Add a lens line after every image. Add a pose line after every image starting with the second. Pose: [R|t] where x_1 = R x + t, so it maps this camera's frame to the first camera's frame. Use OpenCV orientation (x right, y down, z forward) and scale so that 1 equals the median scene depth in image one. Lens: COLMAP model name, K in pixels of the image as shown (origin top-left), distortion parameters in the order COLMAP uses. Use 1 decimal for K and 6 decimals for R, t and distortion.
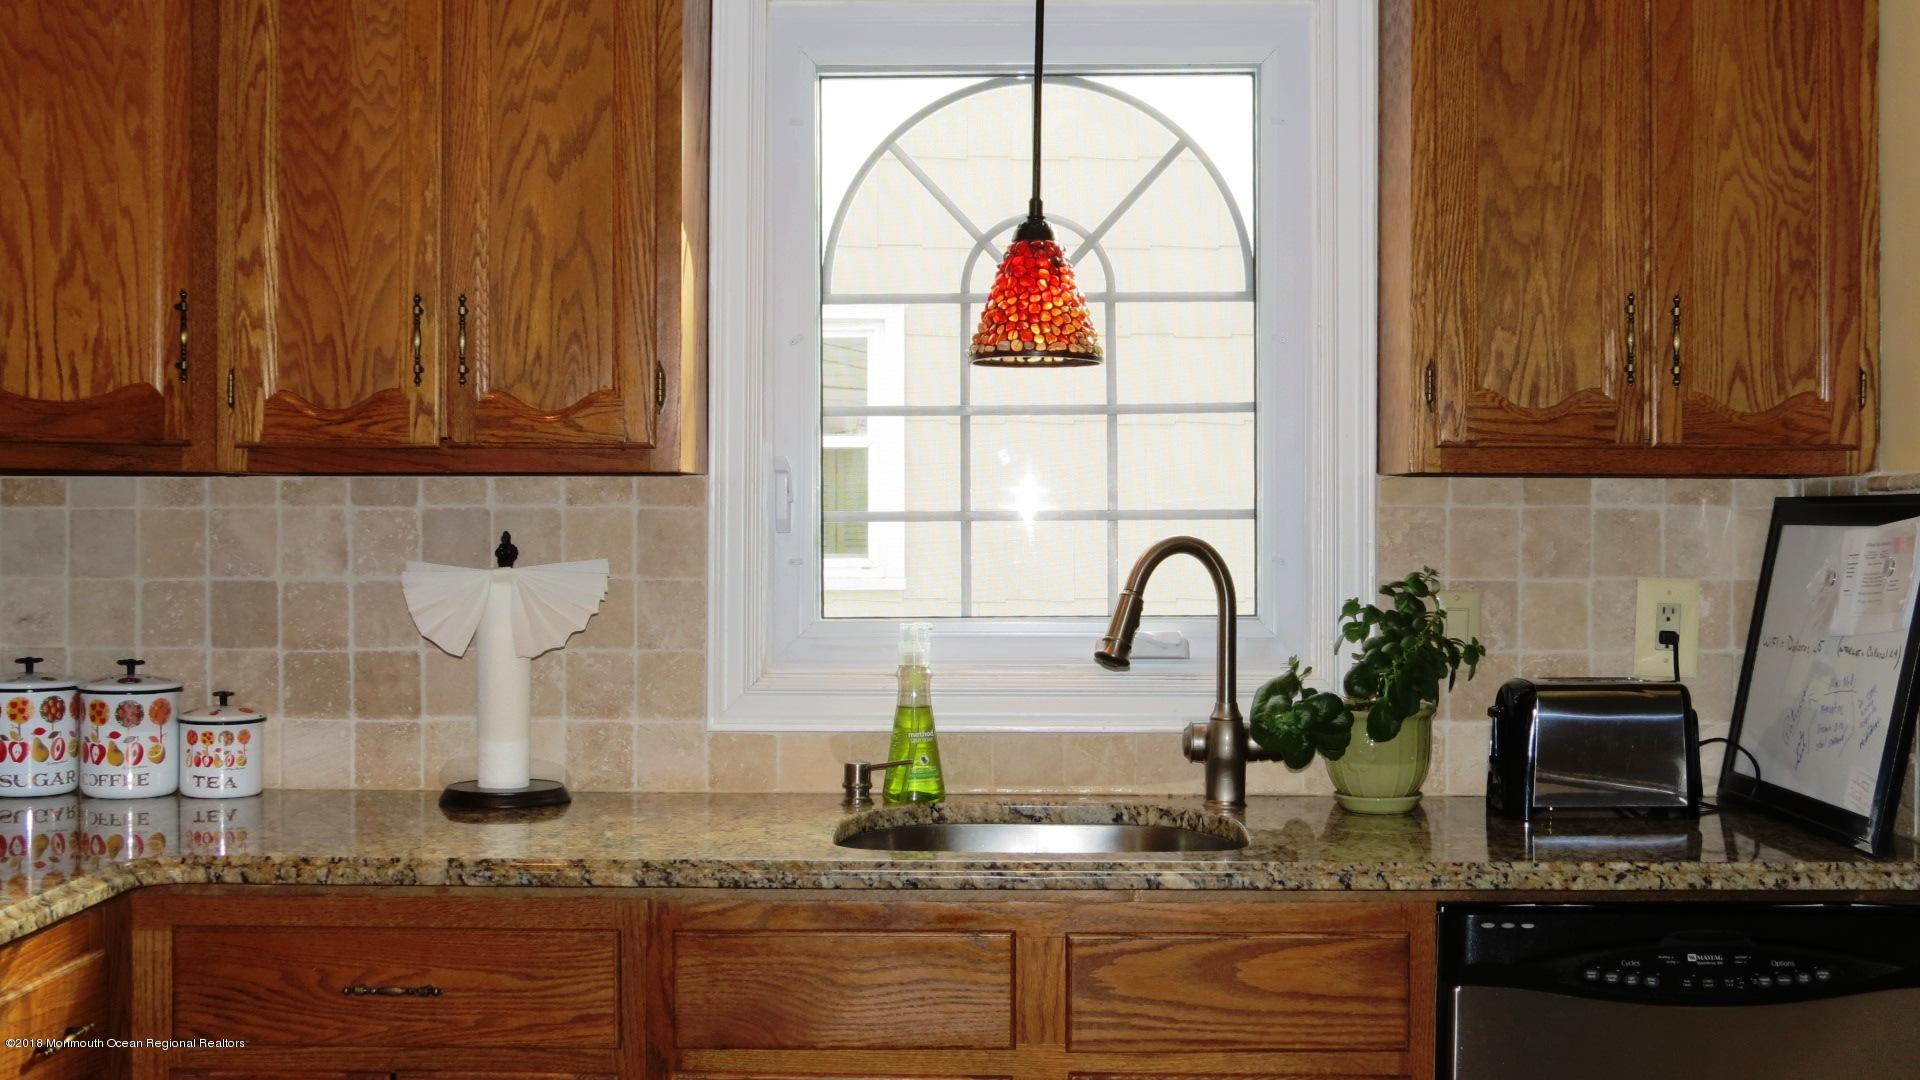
lens RADIAL K [[2259.7, 0, 977.4], [0, 2259.7, 547.1], [0, 0, 1]] dist [-0.064444, 0.000000]
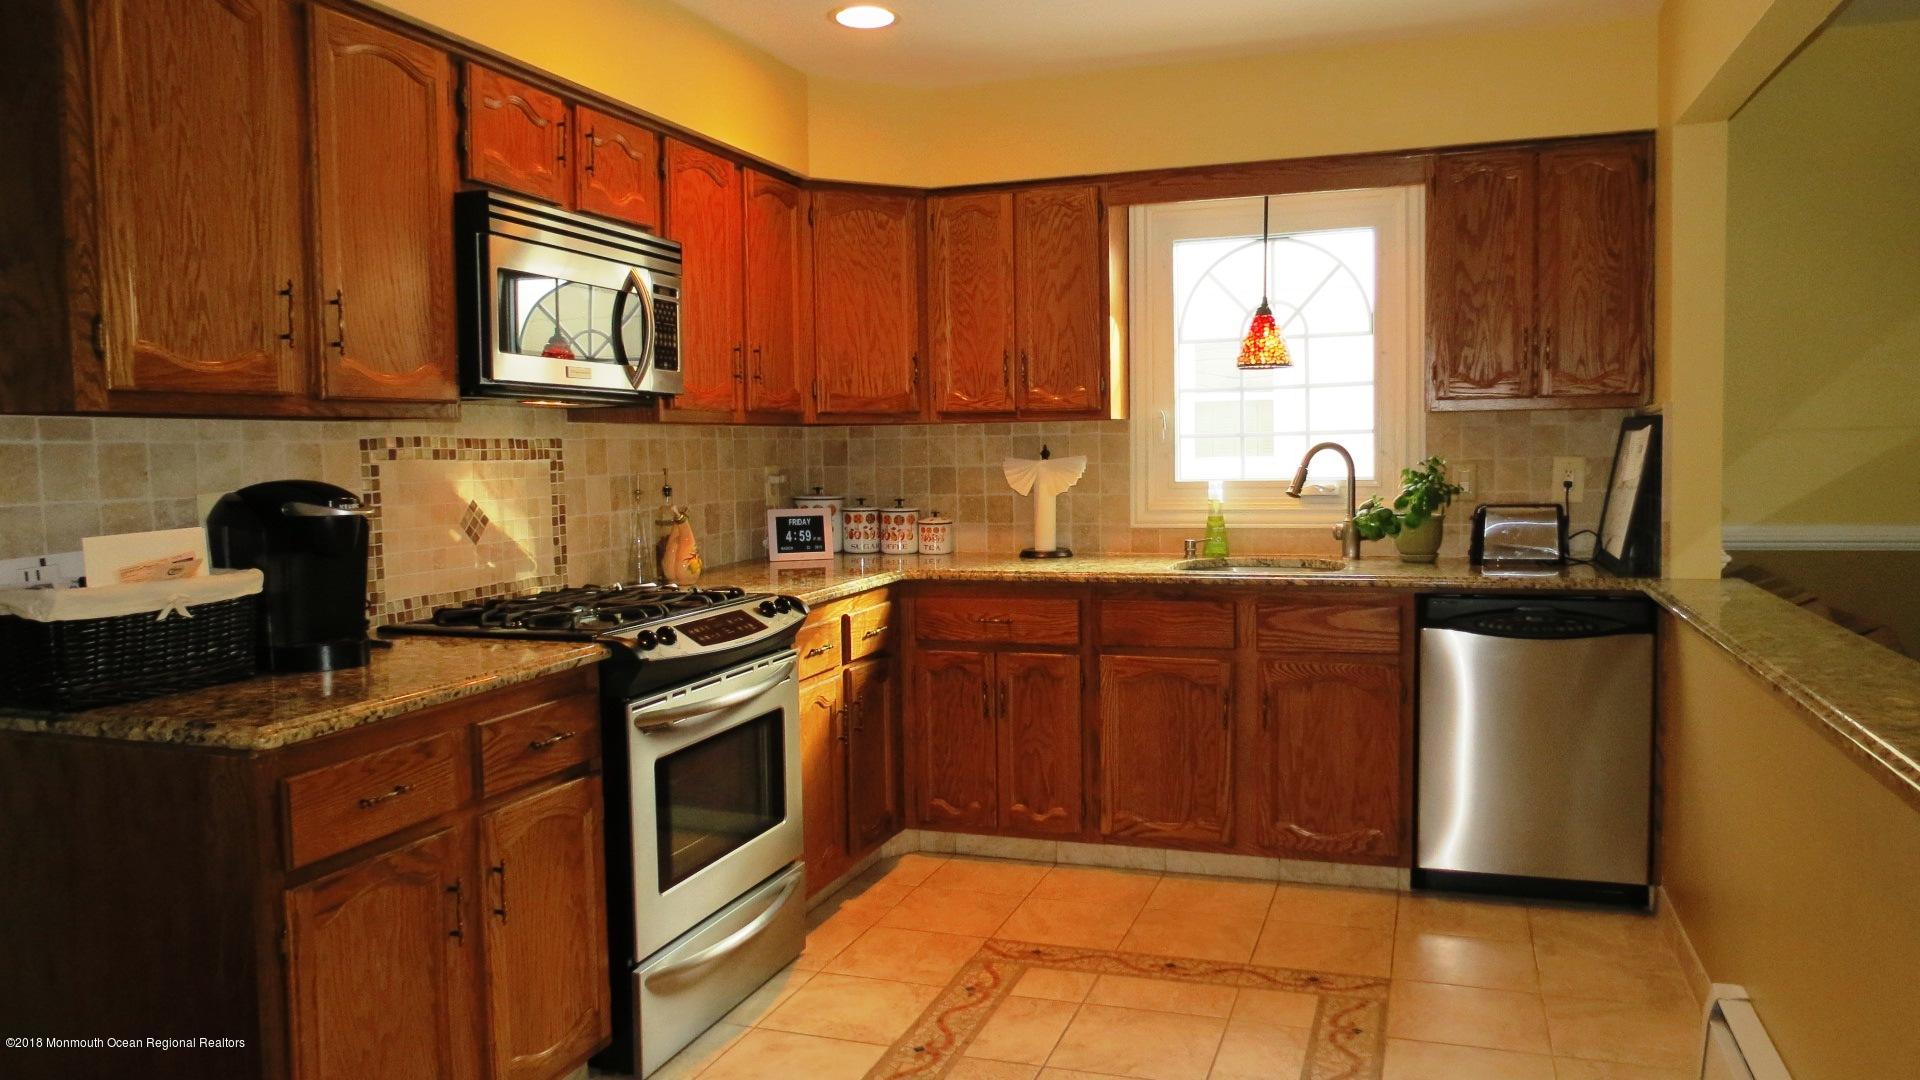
lens RADIAL K [[1368.3, 0, 948.0], [0, 1368.3, 528.6], [0, 0, 1]] dist [-0.021016, 0.005690]
pose [[0.945353, 0.001311, -0.326045, 0.184296], [0.015698, 0.998649, 0.049531, 0.009298], [0.325670, -0.051942, 0.944056, -0.458969]]
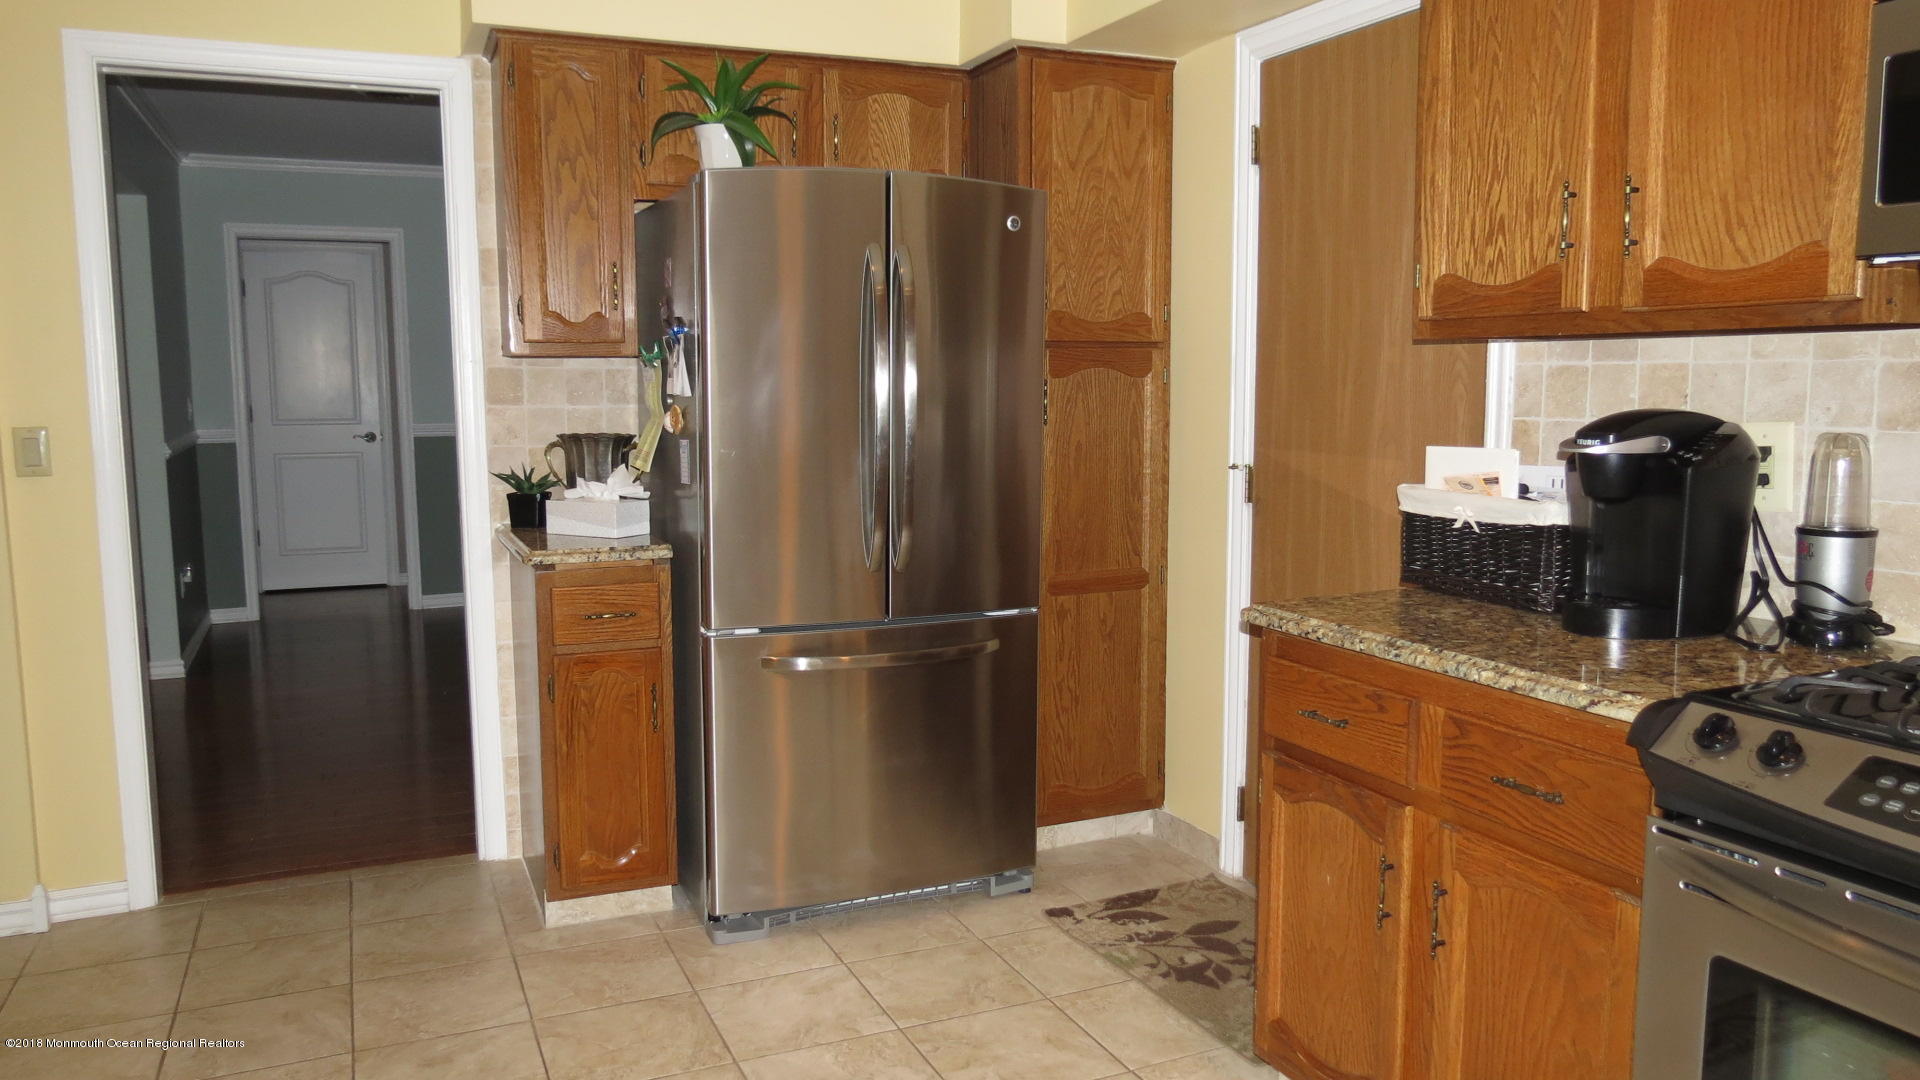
lens RADIAL K [[1368.3, 0, 974.5], [0, 1368.3, 530.7], [0, 0, 1]] dist [-0.021016, 0.005690]
pose [[-0.903263, 0.047206, -0.426482, 0.145706], [-0.004051, 0.992947, 0.118487, -0.005087], [0.429067, 0.108753, -0.896702, 0.714779]]
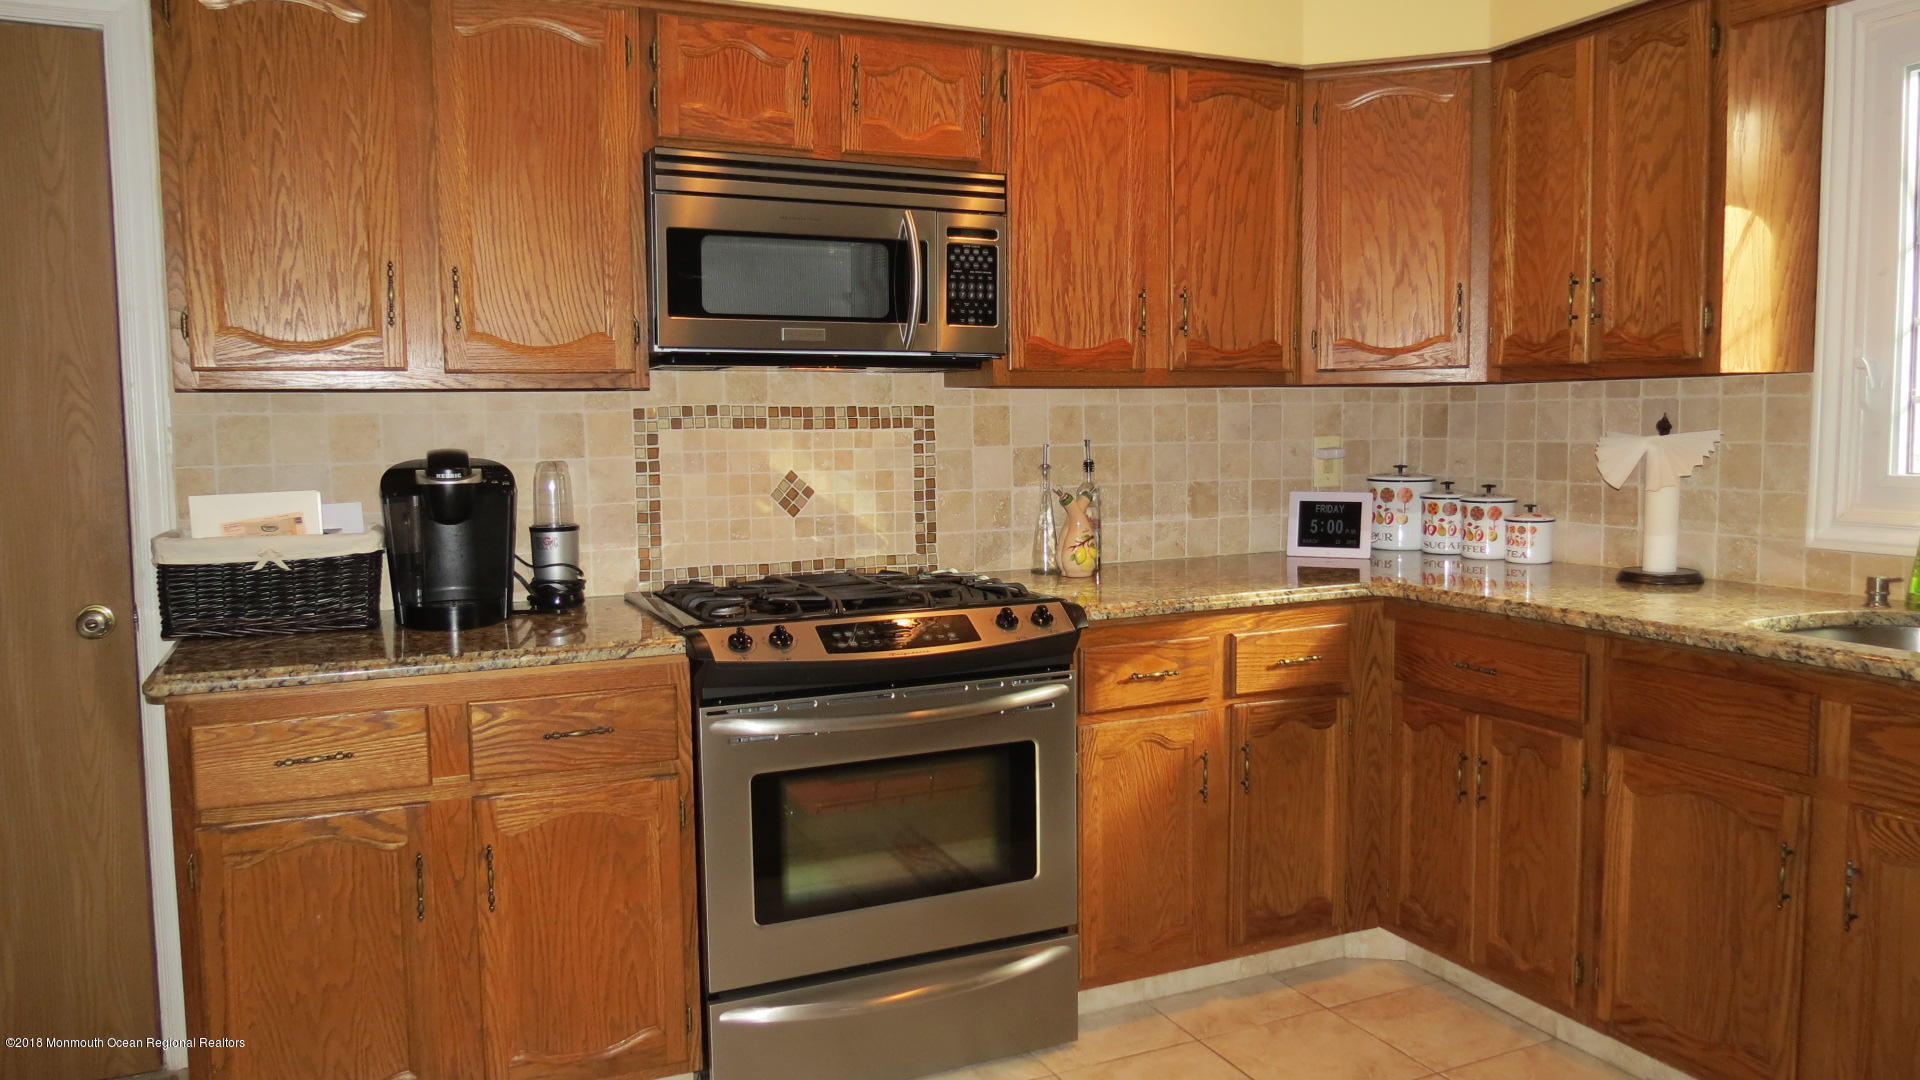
lens RADIAL K [[1368.3, 0, 954.9], [0, 1368.3, 531.8], [0, 0, 1]] dist [-0.021016, 0.005690]
pose [[0.419806, 0.067002, -0.905137, 0.490435], [0.004273, 0.997114, 0.075793, 0.002219], [0.907604, -0.035686, 0.418308, 0.143372]]
